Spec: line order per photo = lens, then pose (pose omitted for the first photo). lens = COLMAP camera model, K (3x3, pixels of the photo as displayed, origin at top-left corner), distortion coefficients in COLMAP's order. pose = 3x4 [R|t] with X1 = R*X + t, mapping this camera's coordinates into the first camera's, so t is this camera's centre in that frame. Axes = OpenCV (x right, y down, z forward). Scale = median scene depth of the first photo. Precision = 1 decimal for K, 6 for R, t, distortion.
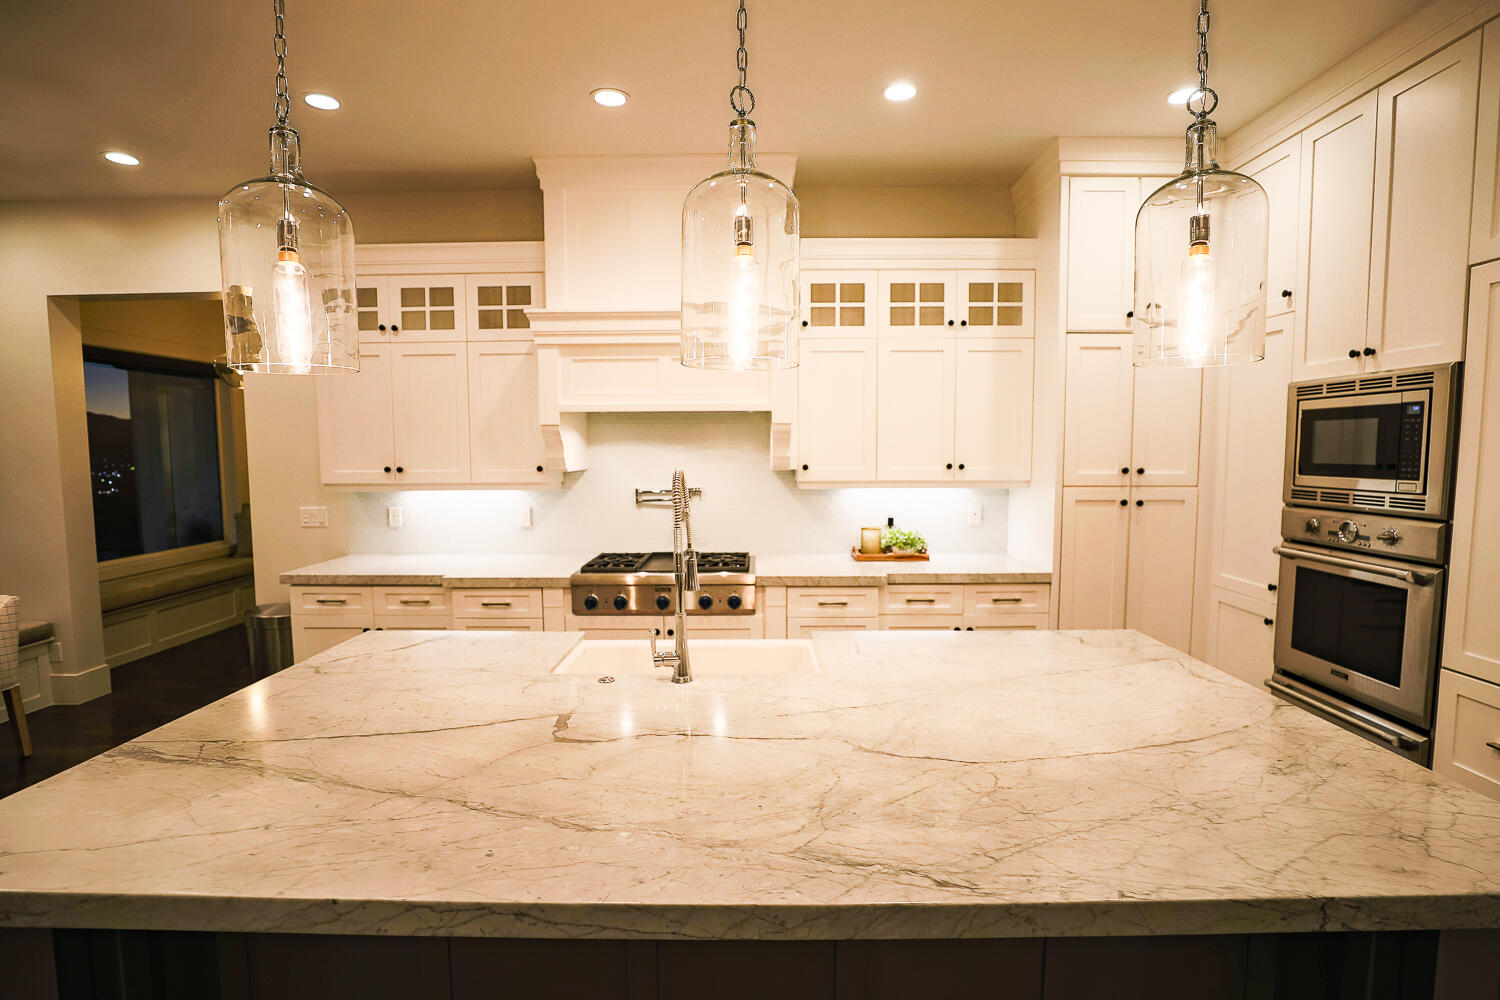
lens RADIAL K [[733.5, 0, 746.8], [0, 733.5, 507.3], [0, 0, 1]] dist [-0.036509, 0.001962]
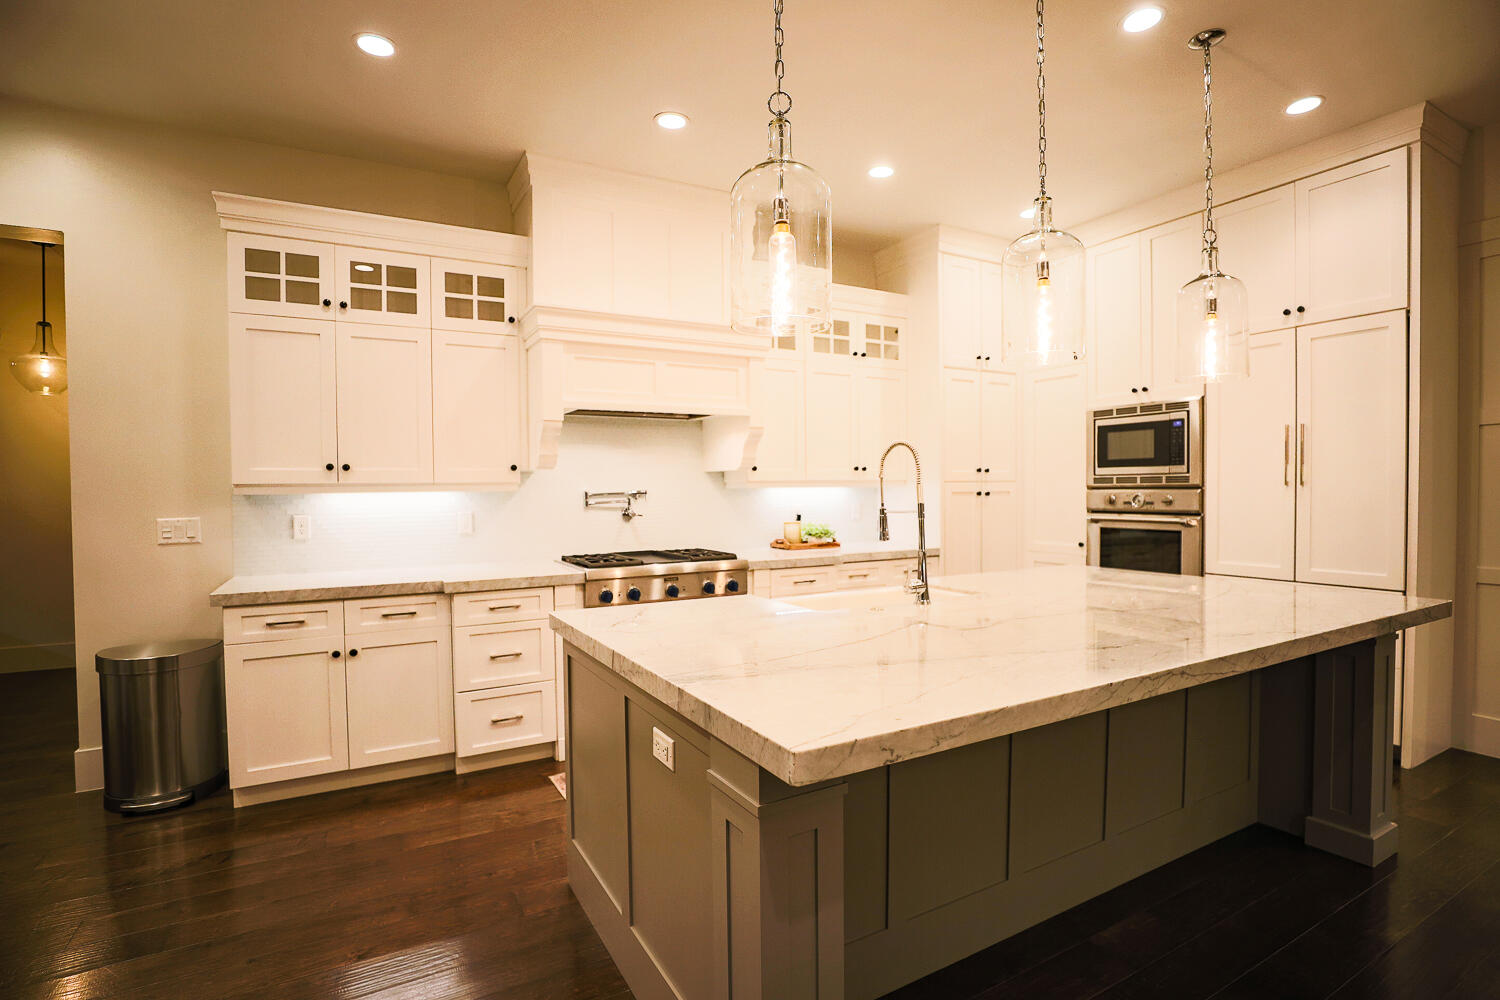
lens RADIAL K [[734.9, 0, 762.6], [0, 734.9, 503.9], [0, 0, 1]] dist [-0.035393, 0.000894]
pose [[0.865035, -0.016275, 0.501447, -0.600643], [0.045906, 0.997849, -0.046804, 0.067954], [-0.499607, 0.063507, 0.863921, 0.014081]]
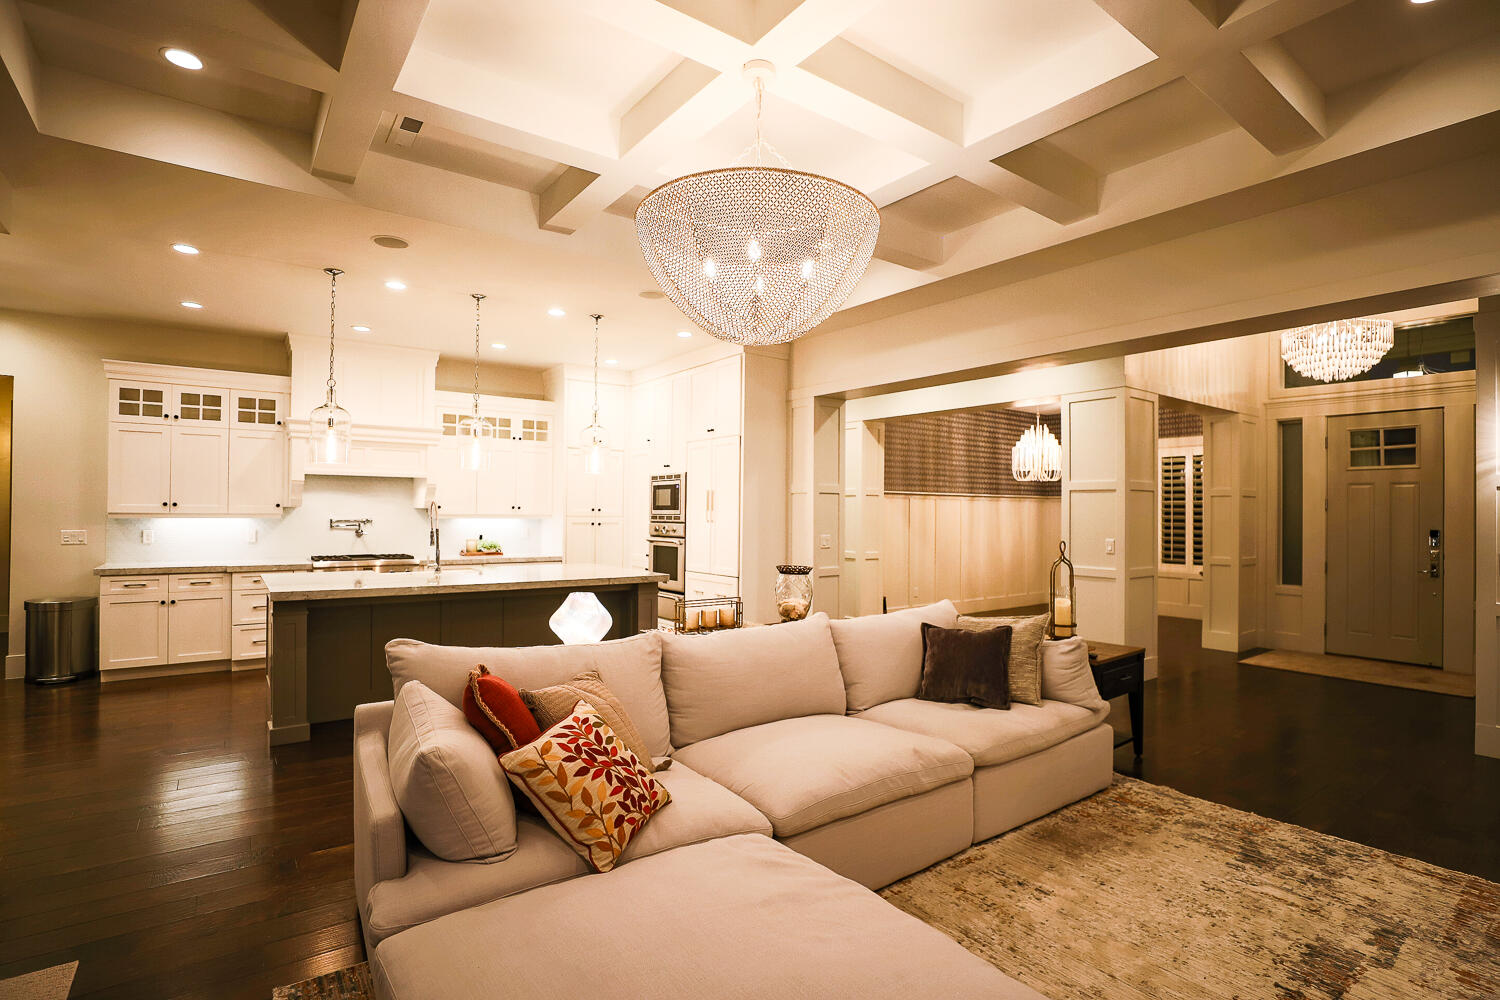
lens RADIAL K [[727.1, 0, 753.9], [0, 727.1, 505.1], [0, 0, 1]] dist [-0.037517, 0.009224]
pose [[0.798318, 0.016623, 0.602007, -0.501763], [0.035897, 0.996528, -0.075120, 0.140524], [-0.601165, 0.081580, 0.794950, -1.254271]]
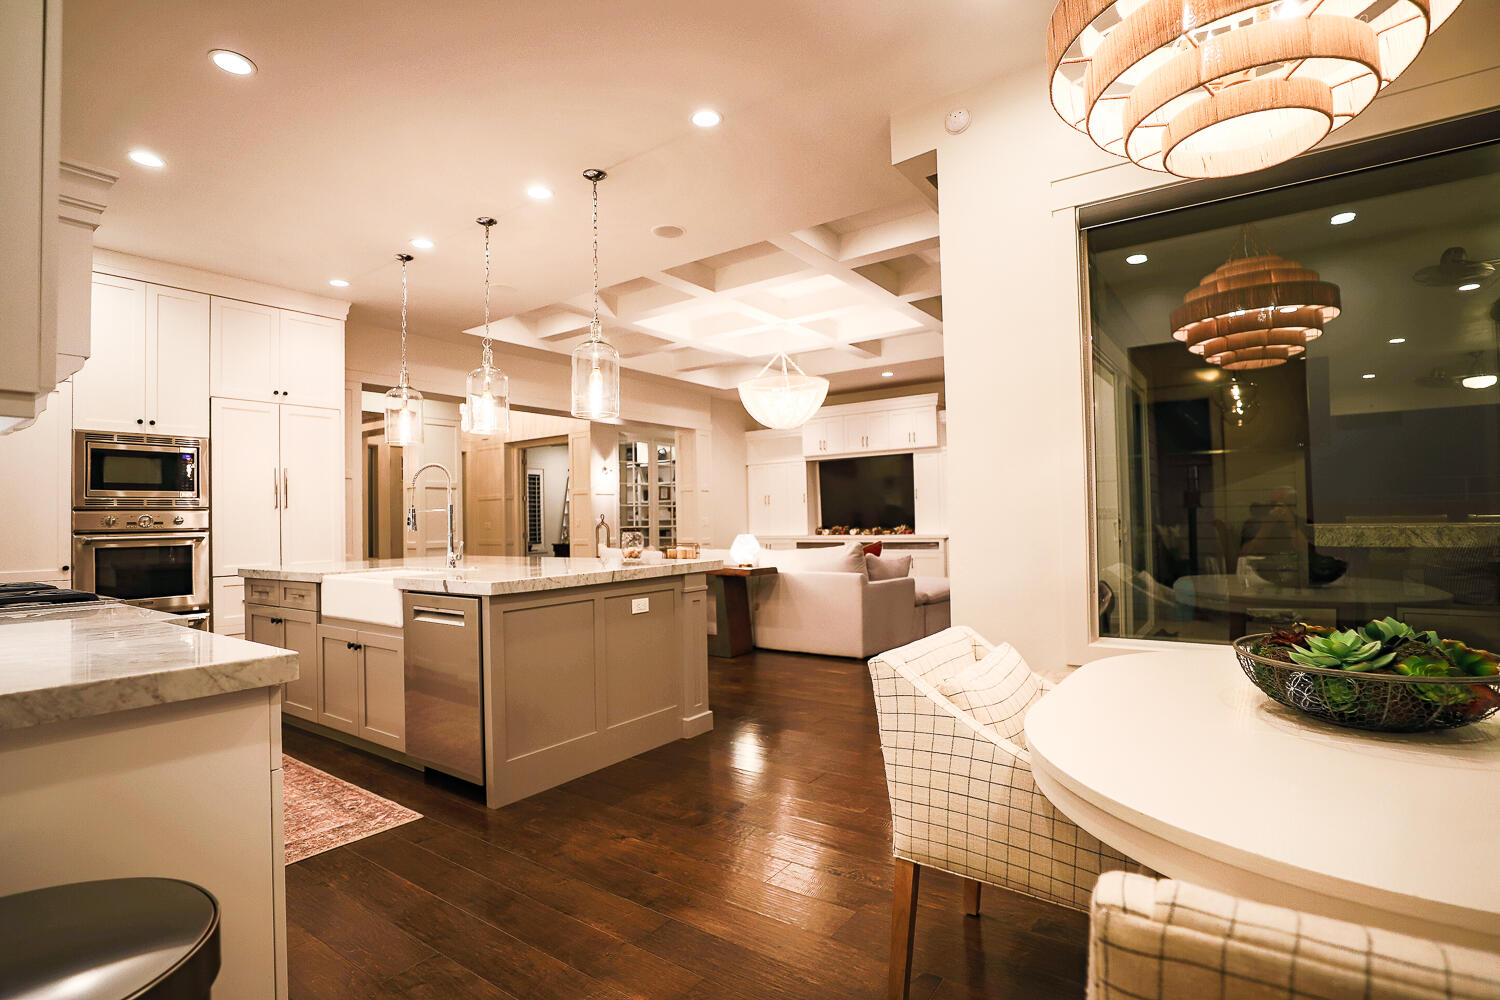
lens RADIAL K [[727.1, 0, 753.9], [0, 727.1, 505.1], [0, 0, 1]] dist [-0.037517, 0.009224]
pose [[-0.814002, 0.030574, 0.580057, -1.215737], [0.067298, 0.996853, 0.041898, 0.018936], [-0.576950, 0.073142, -0.813498, 1.344116]]
